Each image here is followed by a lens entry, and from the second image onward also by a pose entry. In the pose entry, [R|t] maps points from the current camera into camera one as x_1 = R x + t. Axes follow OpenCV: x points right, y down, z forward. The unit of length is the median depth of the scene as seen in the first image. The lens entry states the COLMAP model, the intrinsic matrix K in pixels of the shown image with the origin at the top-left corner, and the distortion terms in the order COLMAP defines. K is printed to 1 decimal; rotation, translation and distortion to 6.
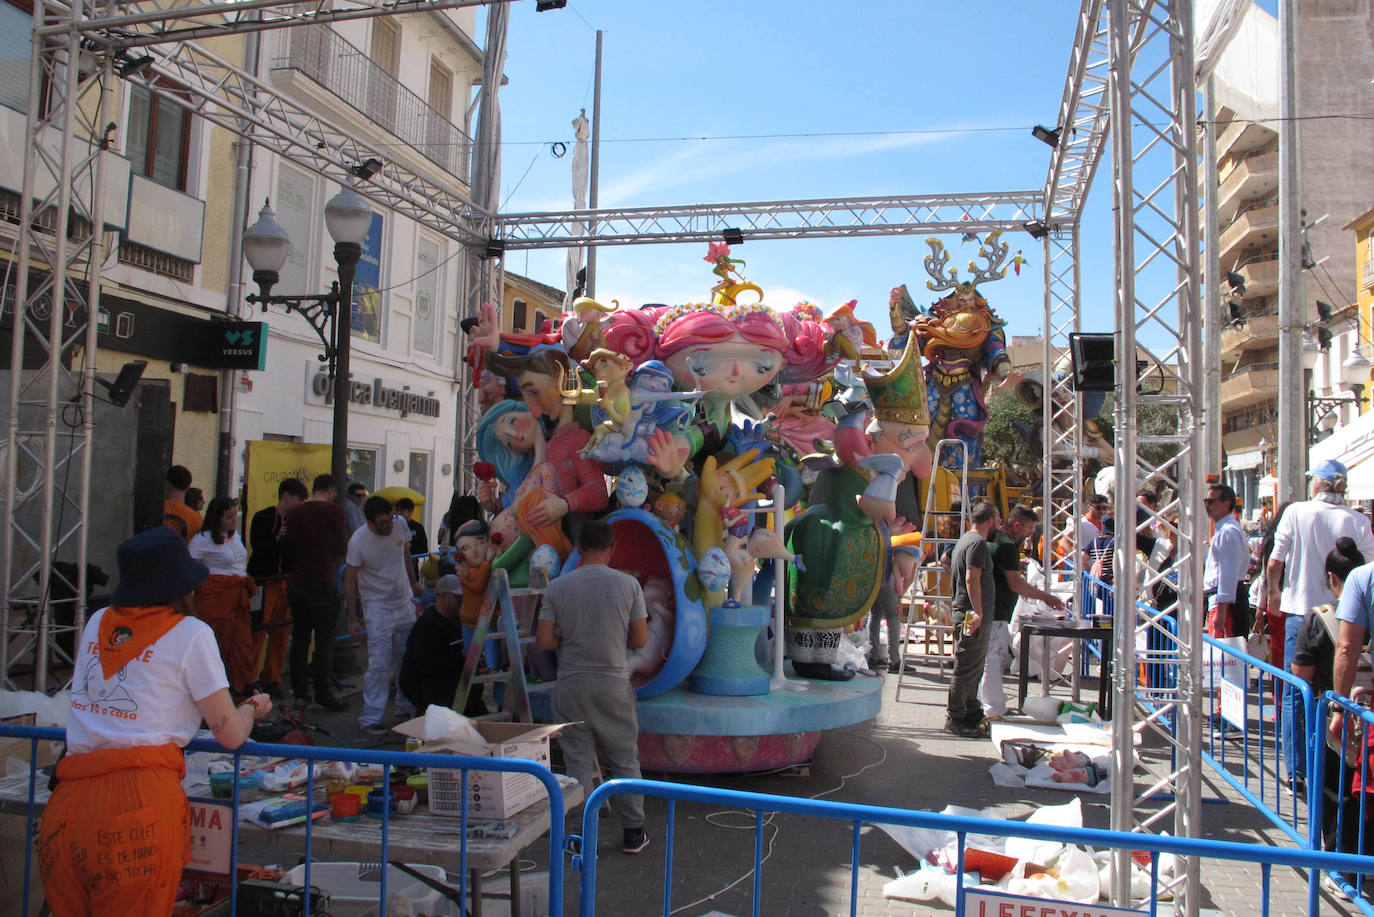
lens RADIAL K [[1137.8, 0, 683.4], [0, 1137.8, 452.2], [0, 0, 1]] dist [-0.142837, 0.096874]
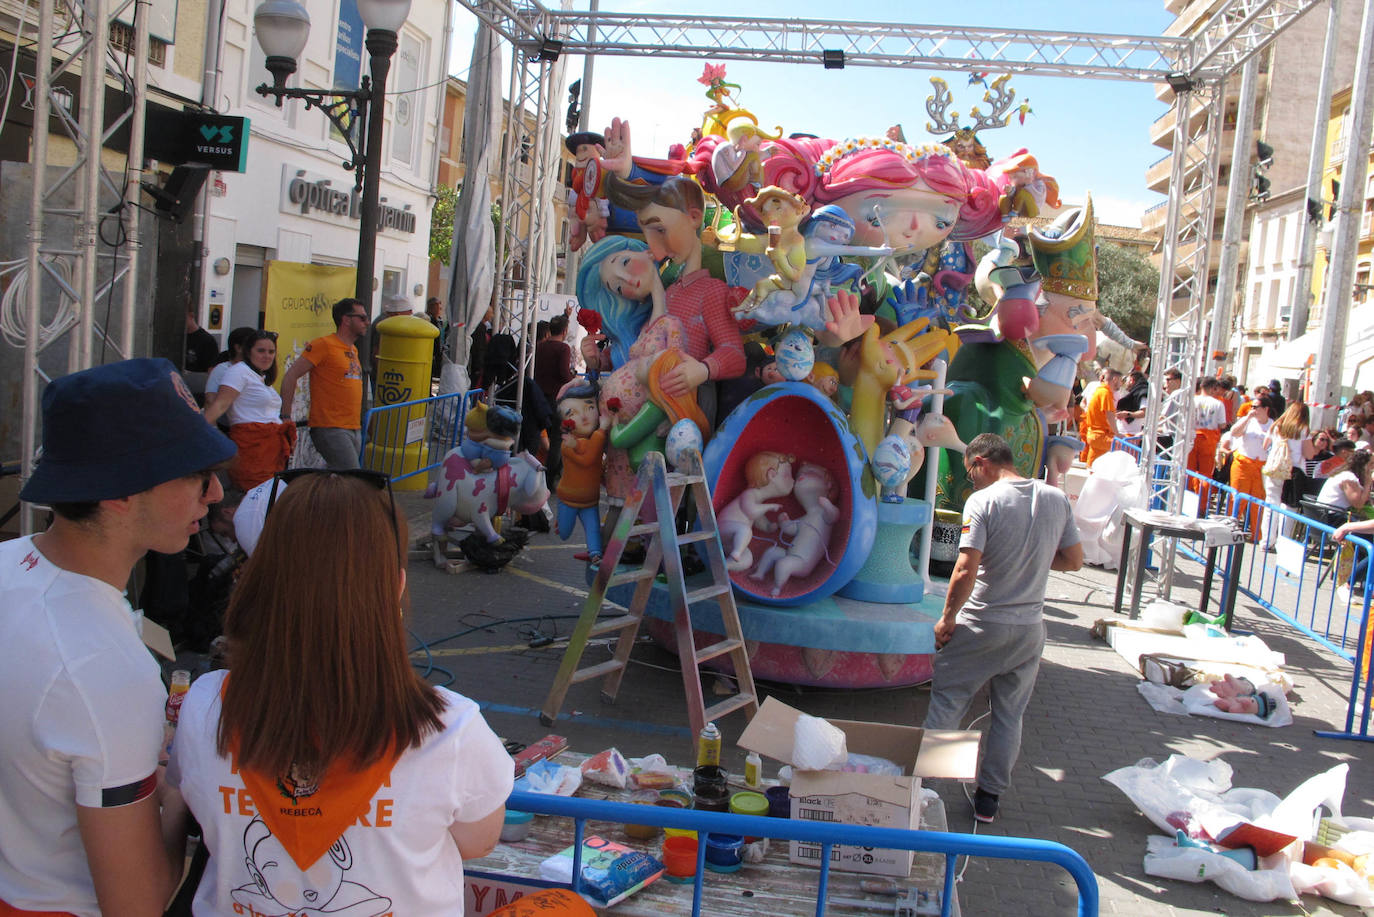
lens RADIAL K [[1137.8, 0, 692.0], [0, 1137.8, 451.4], [0, 0, 1]] dist [-0.142837, 0.096874]
pose [[0.995350, 0.054137, 0.079678, -0.118179], [-0.065497, 0.986864, 0.147683, -0.011940], [-0.070636, -0.152215, 0.985820, 0.110925]]
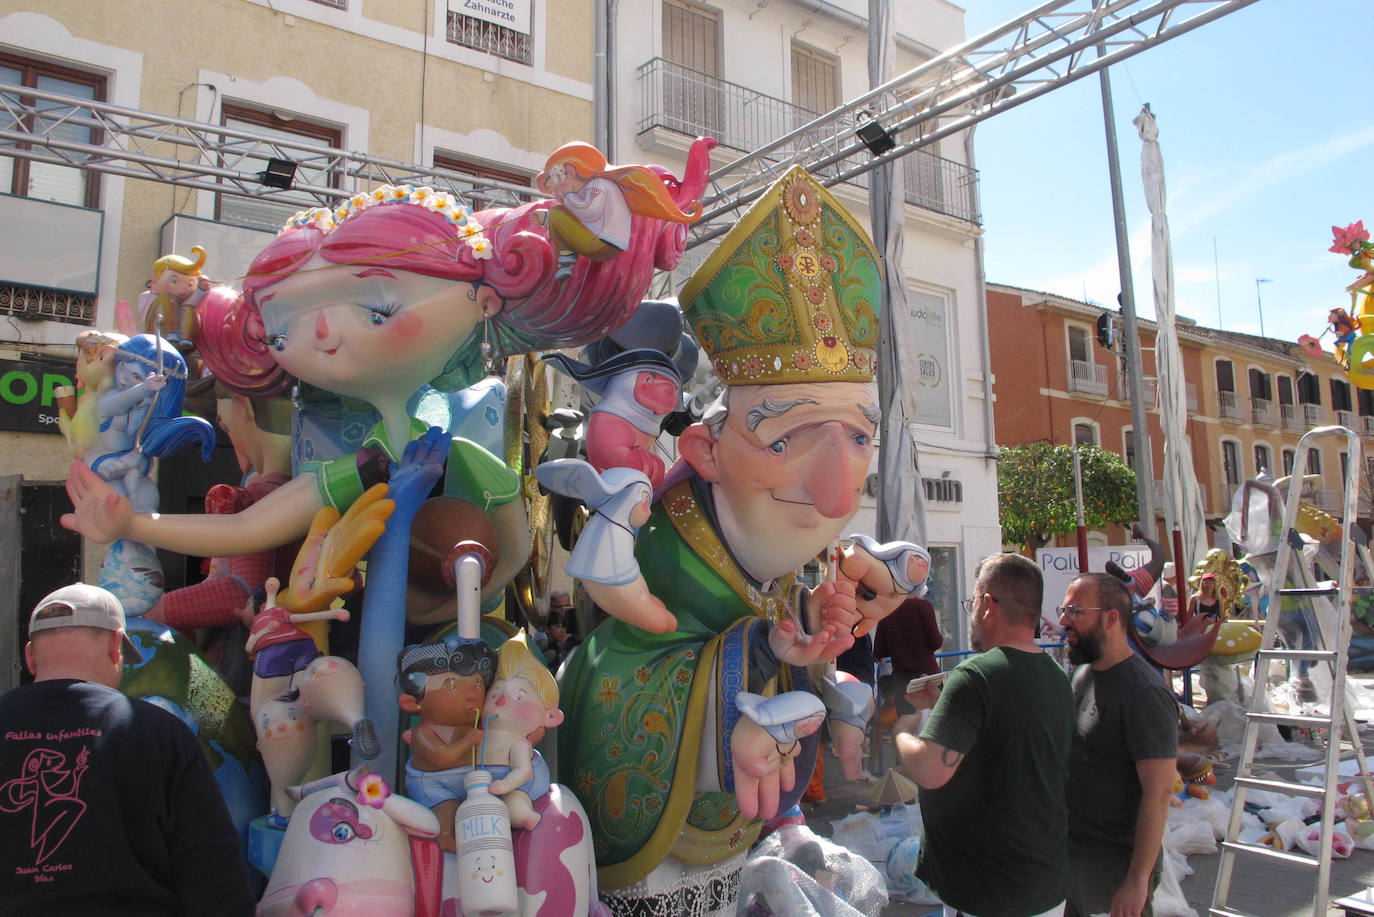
lens RADIAL K [[1137.8, 0, 689.2], [0, 1137.8, 454.5], [0, 0, 1]] dist [-0.142837, 0.096874]
pose [[0.769697, -0.126161, -0.625819, 0.336069], [0.069581, 0.991017, -0.114205, 0.034437], [0.634606, 0.044358, 0.771562, 0.516603]]
